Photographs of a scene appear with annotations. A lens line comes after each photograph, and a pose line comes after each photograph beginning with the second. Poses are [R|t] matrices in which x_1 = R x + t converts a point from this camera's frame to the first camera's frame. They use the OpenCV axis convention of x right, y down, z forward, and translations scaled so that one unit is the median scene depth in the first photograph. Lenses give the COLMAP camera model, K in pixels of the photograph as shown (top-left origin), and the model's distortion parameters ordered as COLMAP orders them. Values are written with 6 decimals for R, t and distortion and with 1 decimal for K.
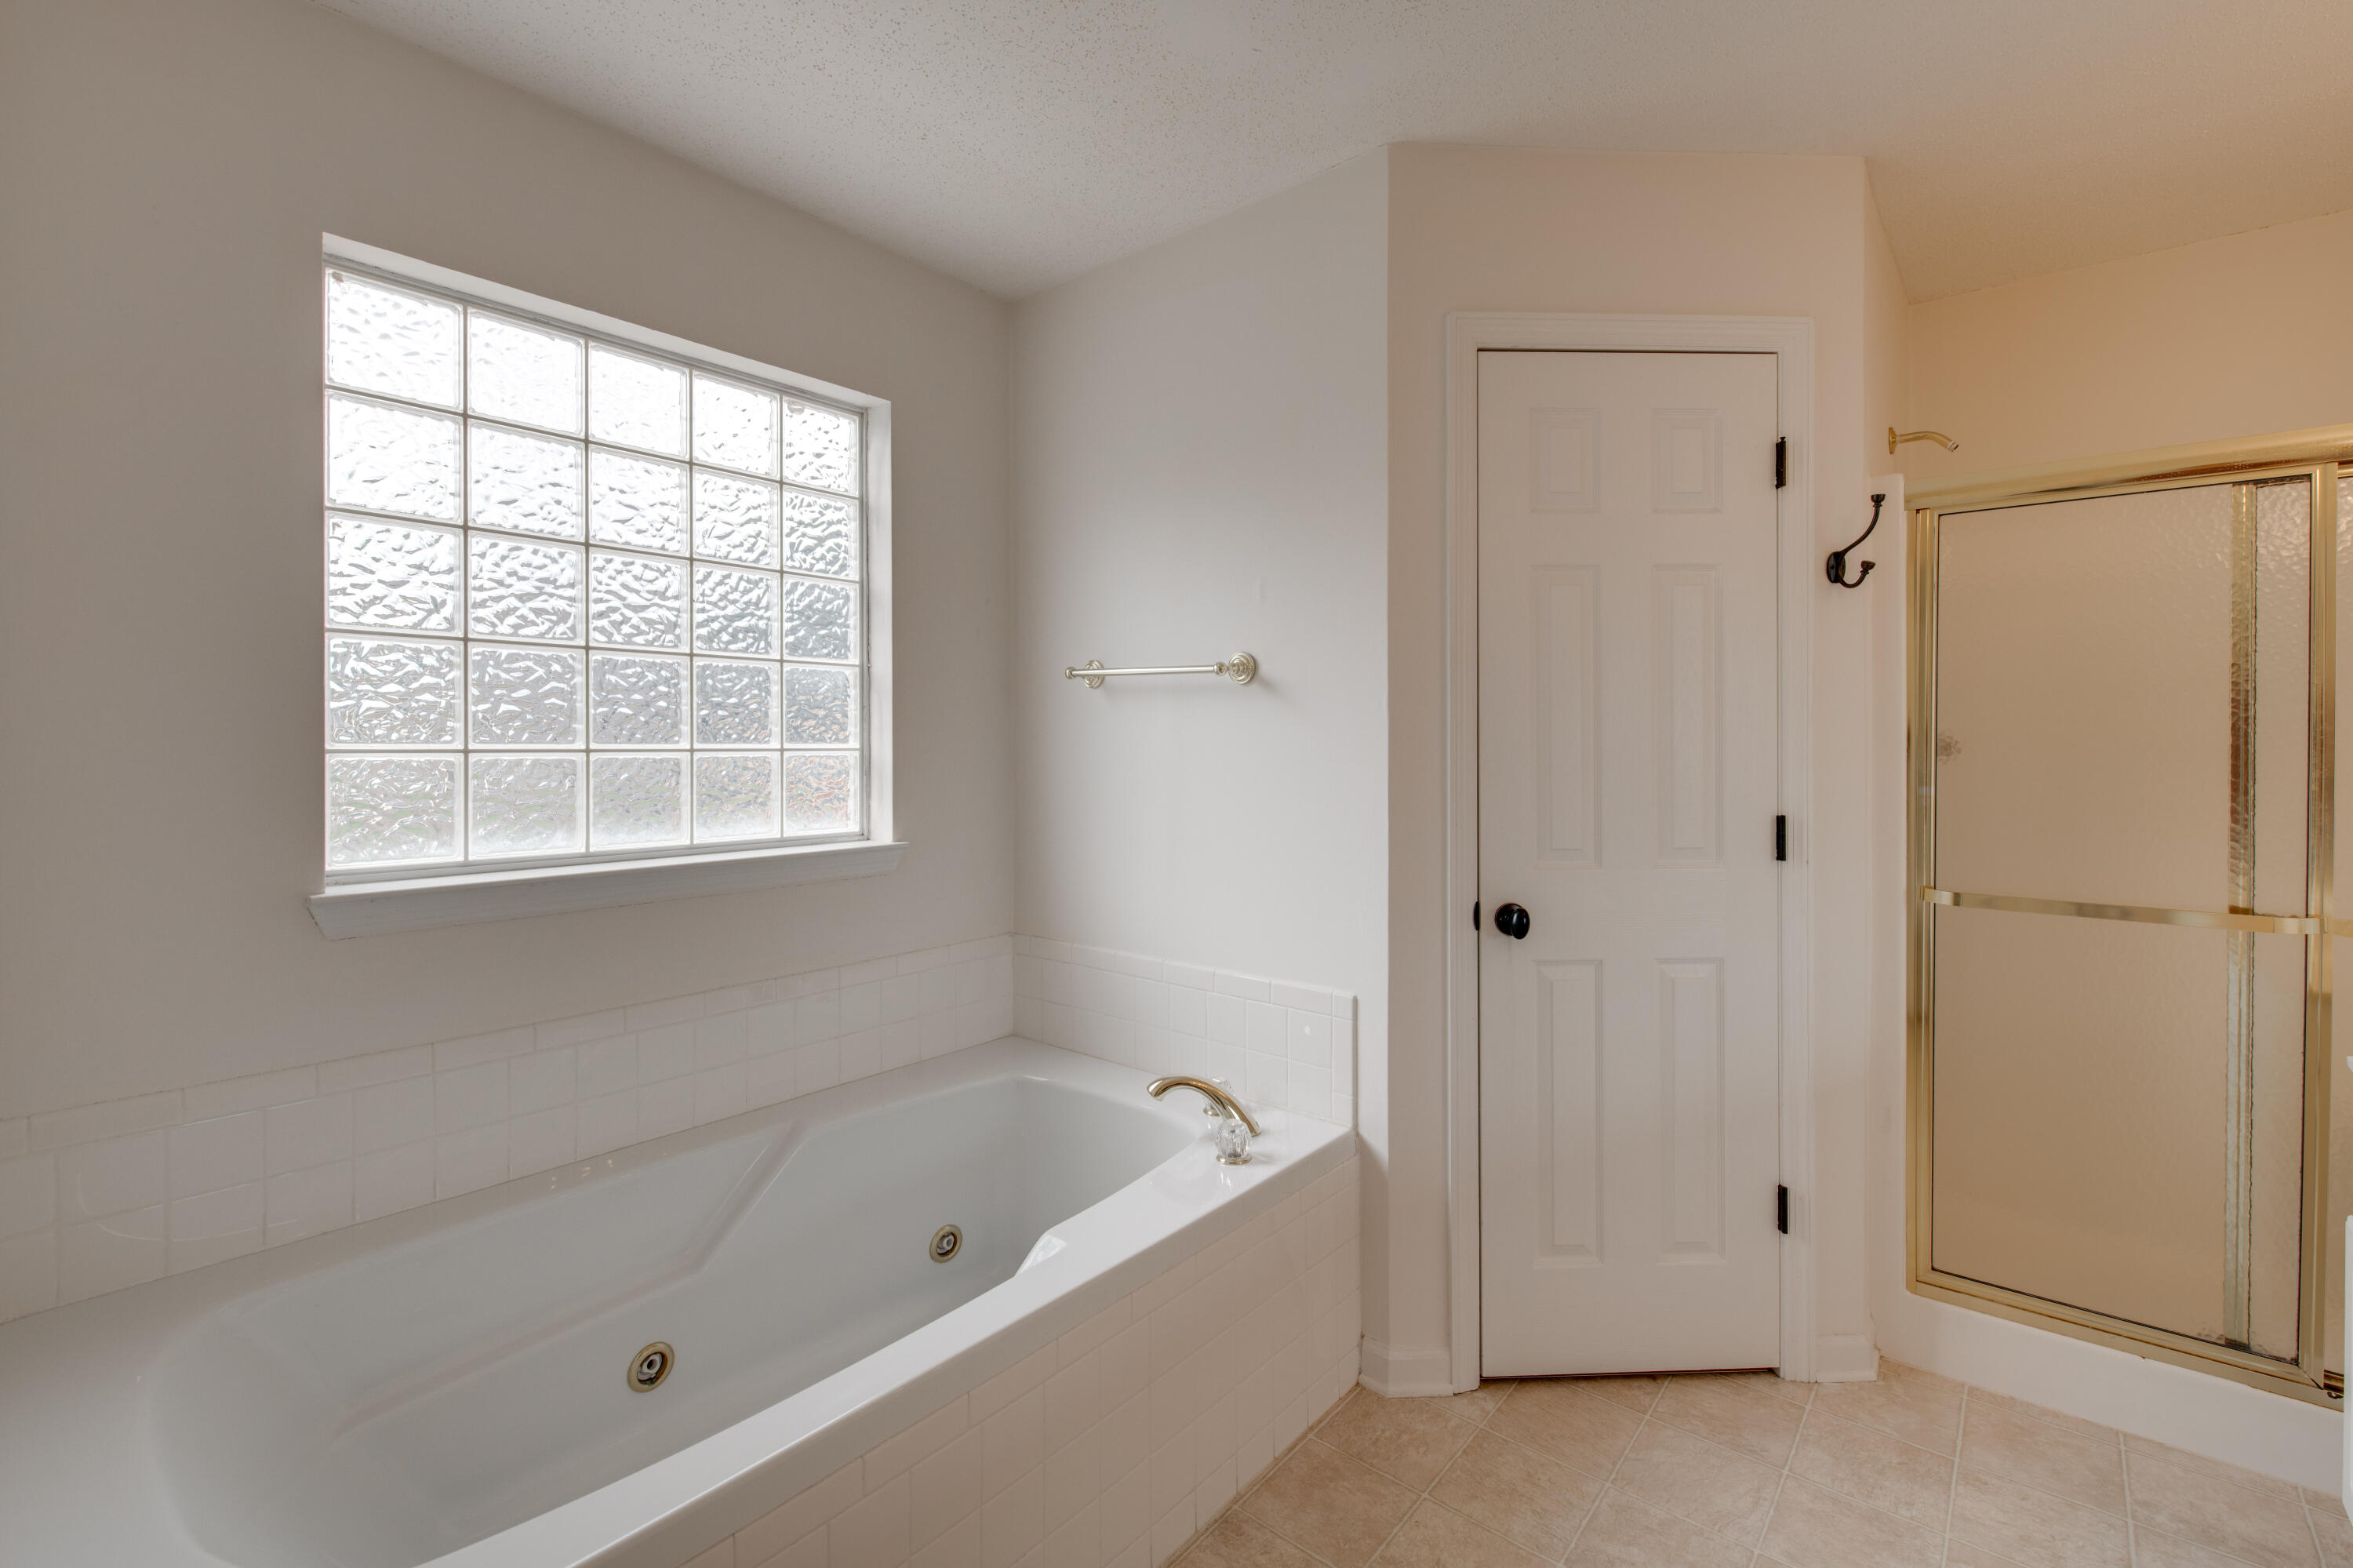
lens RADIAL K [[1041.5, 0, 1171.5], [0, 1041.5, 768.6], [0, 0, 1]] dist [-0.000702, -0.002607]
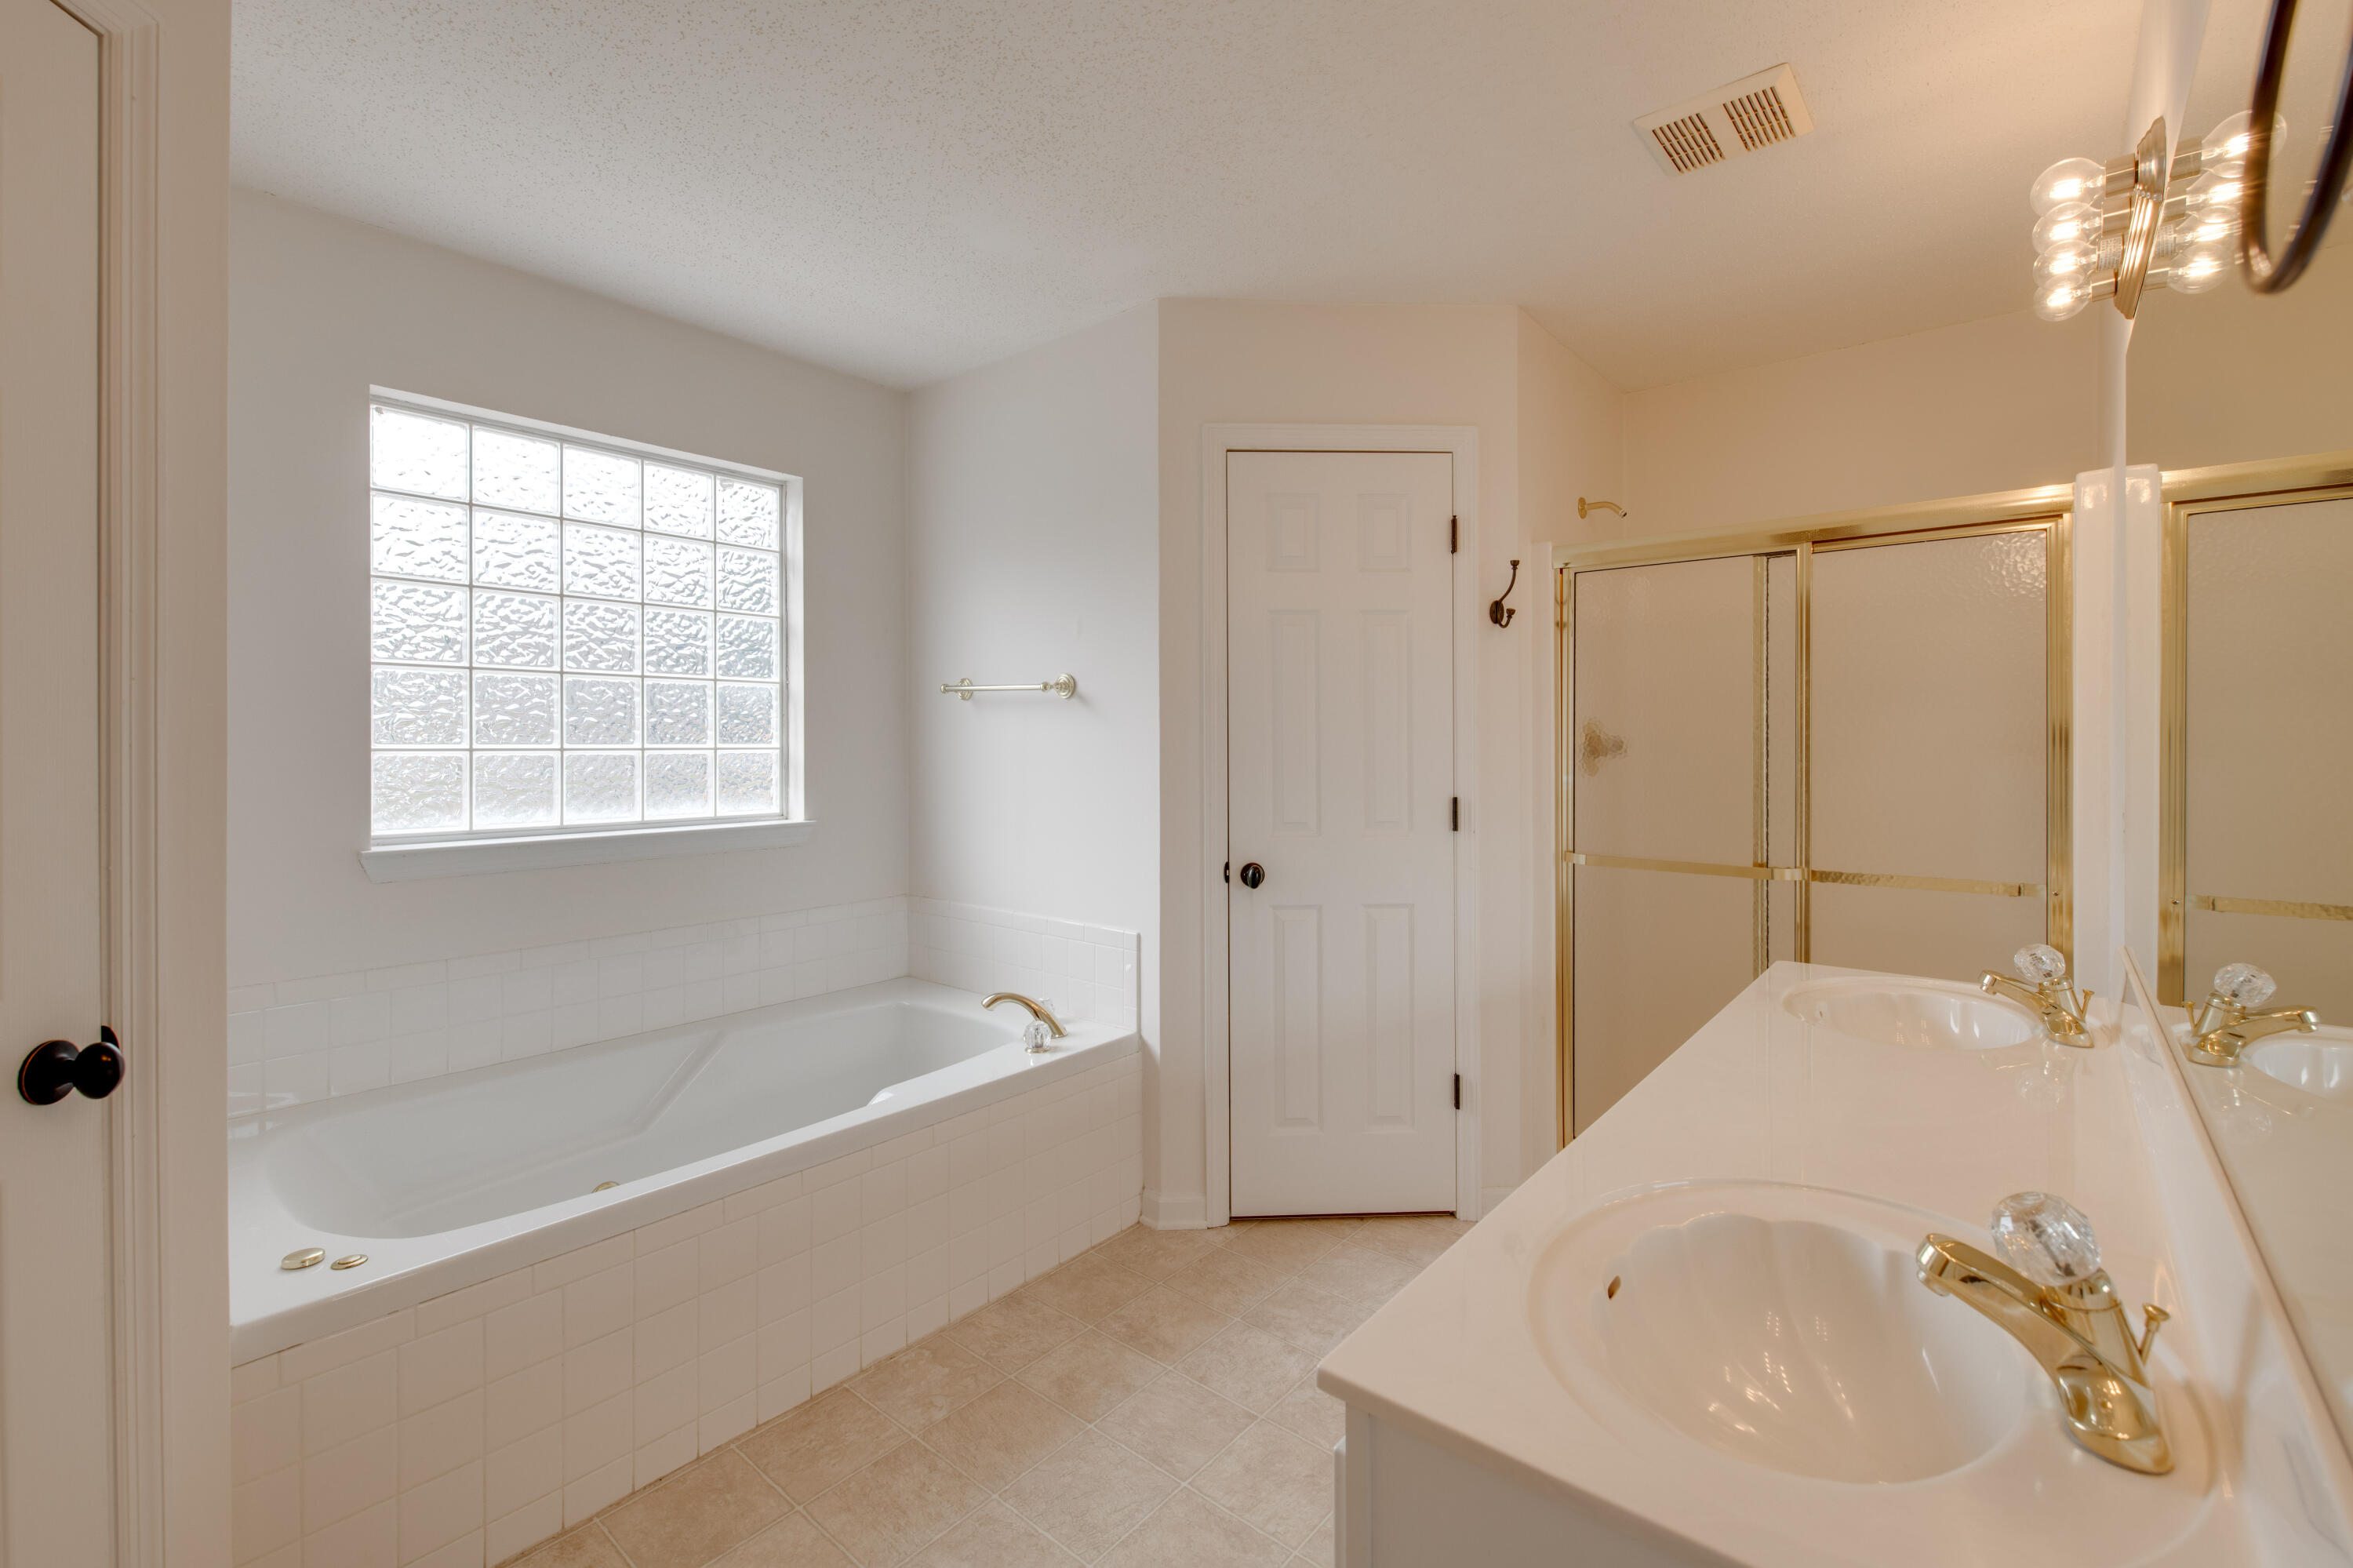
lens RADIAL K [[1041.5, 0, 1181.4], [0, 1041.5, 763.6], [0, 0, 1]] dist [-0.000702, -0.002607]
pose [[0.999989, -0.000575, 0.004598, 0.227208], [0.000590, 0.999994, -0.003346, 0.005857], [-0.004596, 0.003348, 0.999984, -0.338736]]
